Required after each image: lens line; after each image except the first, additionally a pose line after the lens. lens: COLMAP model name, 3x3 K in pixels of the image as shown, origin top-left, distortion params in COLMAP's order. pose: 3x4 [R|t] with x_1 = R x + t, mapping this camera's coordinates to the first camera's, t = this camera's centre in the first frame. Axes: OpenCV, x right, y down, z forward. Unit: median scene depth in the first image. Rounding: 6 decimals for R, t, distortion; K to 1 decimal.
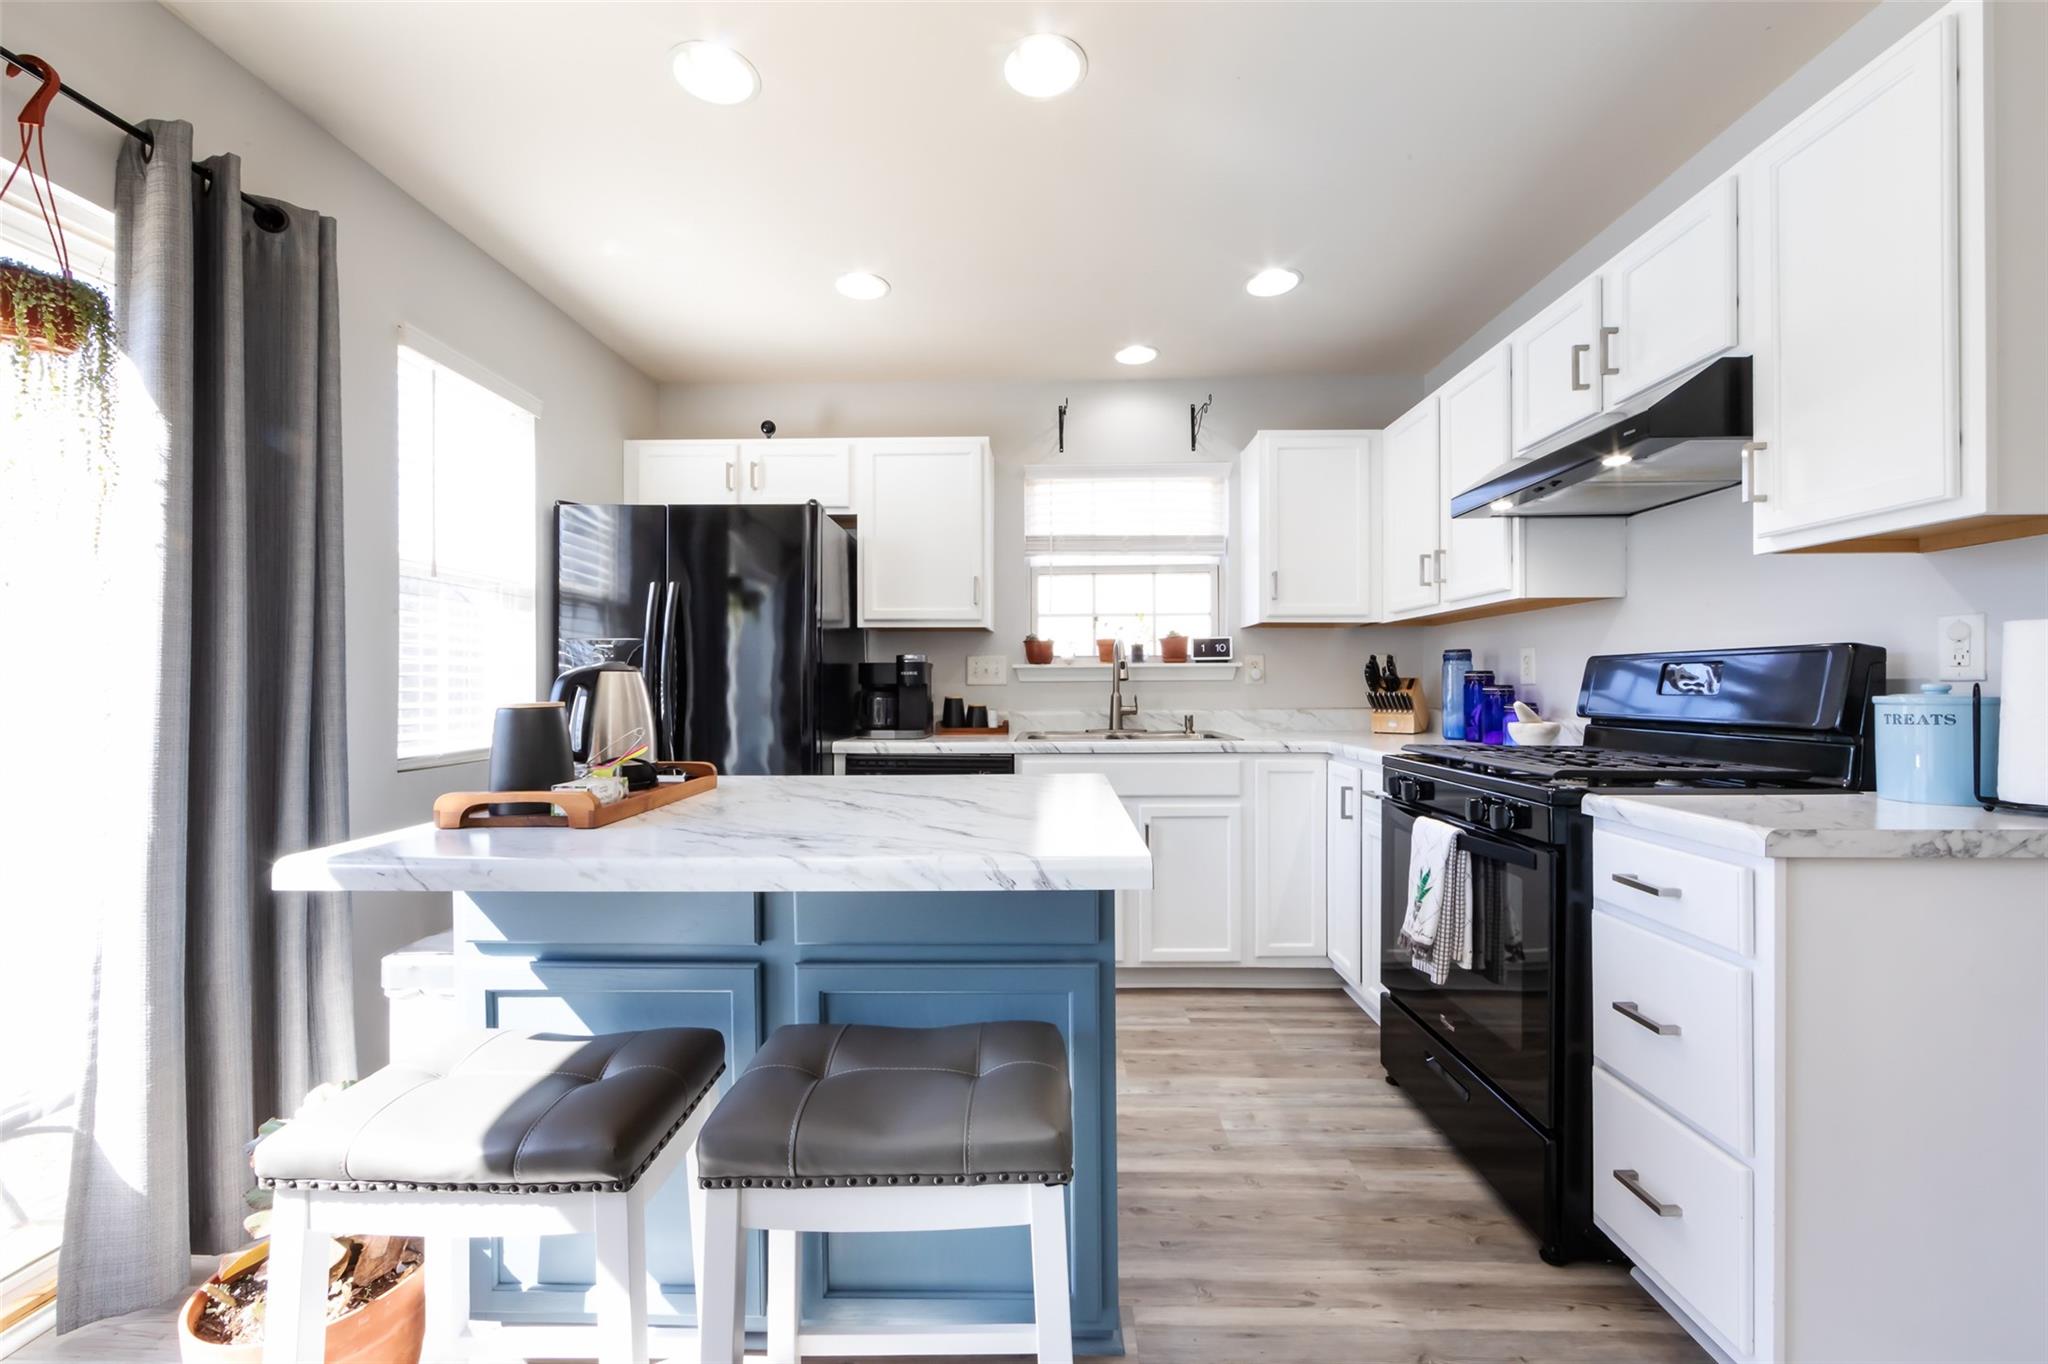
lens RADIAL K [[810.4, 0, 1028.5], [0, 810.4, 686.6], [0, 0, 1]] dist [-0.000887, -0.001310]
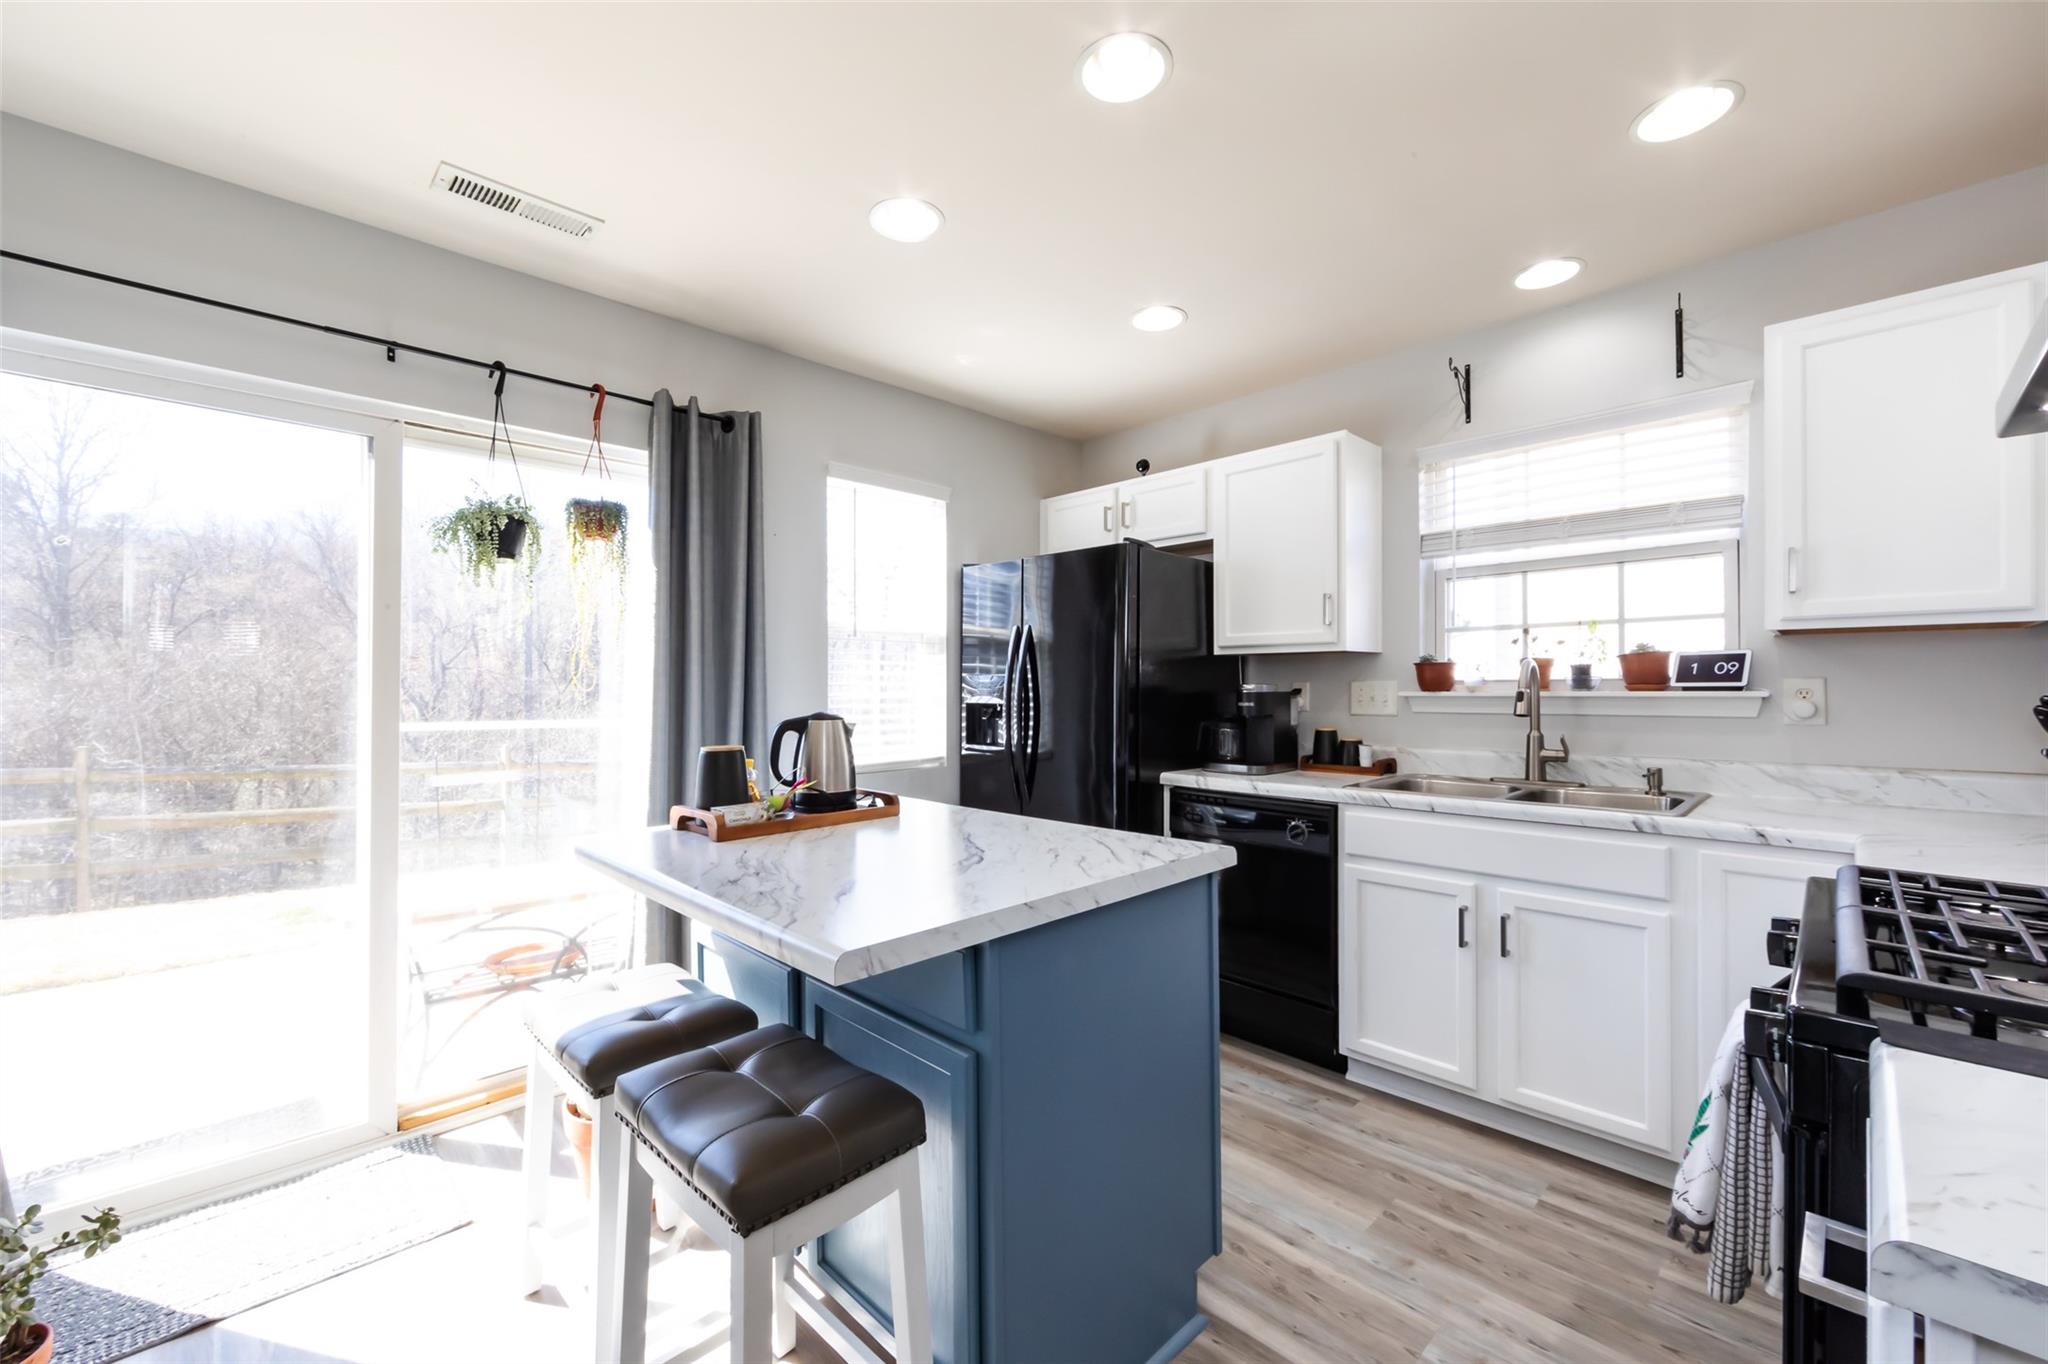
lens RADIAL K [[810.4, 0, 1021.0], [0, 810.4, 684.3], [0, 0, 1]] dist [-0.000887, -0.001310]
pose [[0.715546, -0.001162, -0.698565, 0.301874], [-0.001067, 0.999996, -0.002757, -0.034175], [0.698565, 0.002718, 0.715542, 0.138496]]
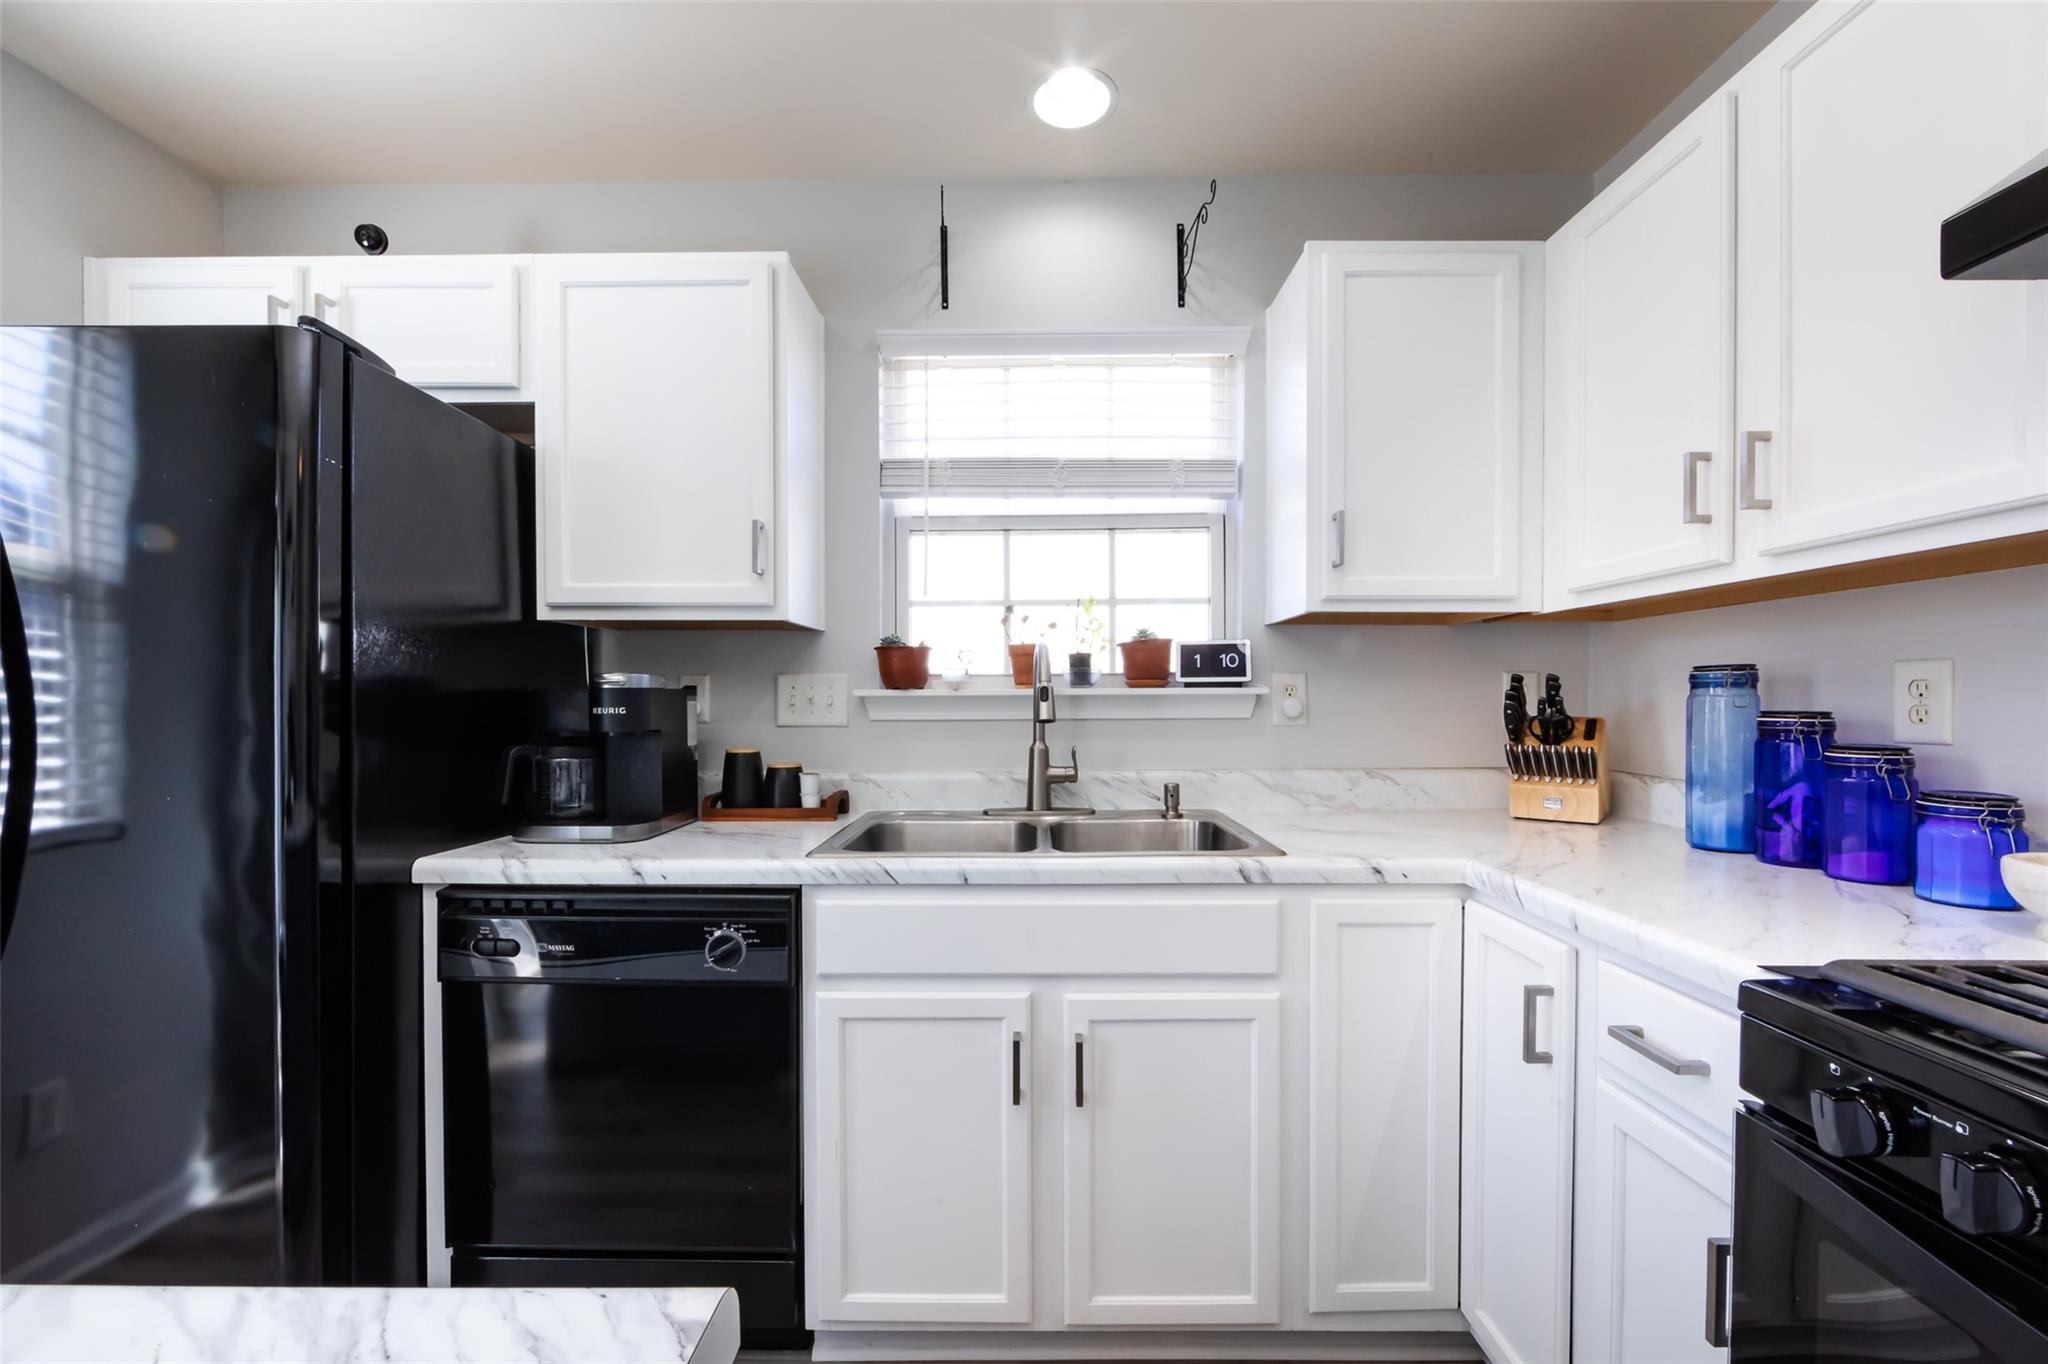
lens RADIAL K [[833.9, 0, 1026.0], [0, 833.9, 703.9], [0, 0, 1]] dist [0.002321, -0.000574]
pose [[0.999826, 0.001218, 0.018611, 0.092062], [-0.001305, 0.999988, 0.004633, -0.021641], [-0.018605, -0.004656, 0.999816, 0.454942]]
